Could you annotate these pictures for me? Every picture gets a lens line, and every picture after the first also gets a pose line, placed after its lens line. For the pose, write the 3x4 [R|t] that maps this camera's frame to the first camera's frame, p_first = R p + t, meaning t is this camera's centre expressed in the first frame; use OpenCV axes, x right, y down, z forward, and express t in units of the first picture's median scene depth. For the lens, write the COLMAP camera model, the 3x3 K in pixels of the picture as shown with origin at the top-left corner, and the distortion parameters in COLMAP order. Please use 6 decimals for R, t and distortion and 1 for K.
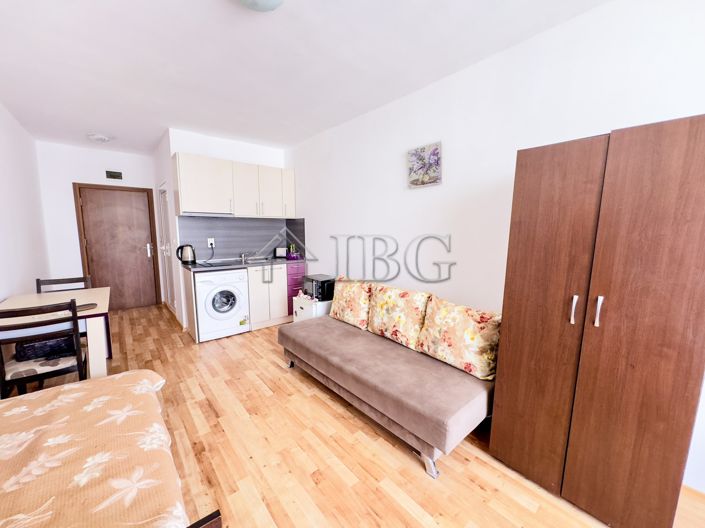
lens RADIAL K [[281.1, 0, 352.2], [0, 281.1, 263.8], [0, 0, 1]] dist [-0.003233, 0.000680]
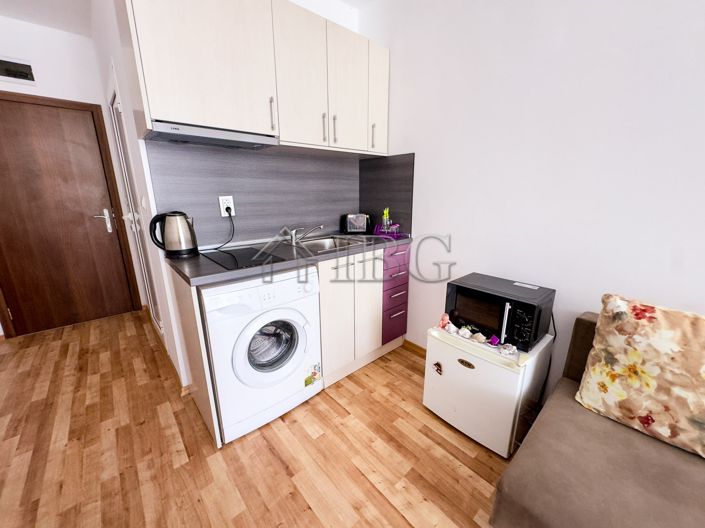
lens RADIAL K [[281.1, 0, 351.2], [0, 281.1, 264.2], [0, 0, 1]] dist [-0.003233, 0.000680]
pose [[0.999811, -0.012295, 0.015090, -0.470075], [0.010216, 0.991351, 0.130835, -0.059179], [-0.016568, -0.130656, 0.991289, 0.809517]]
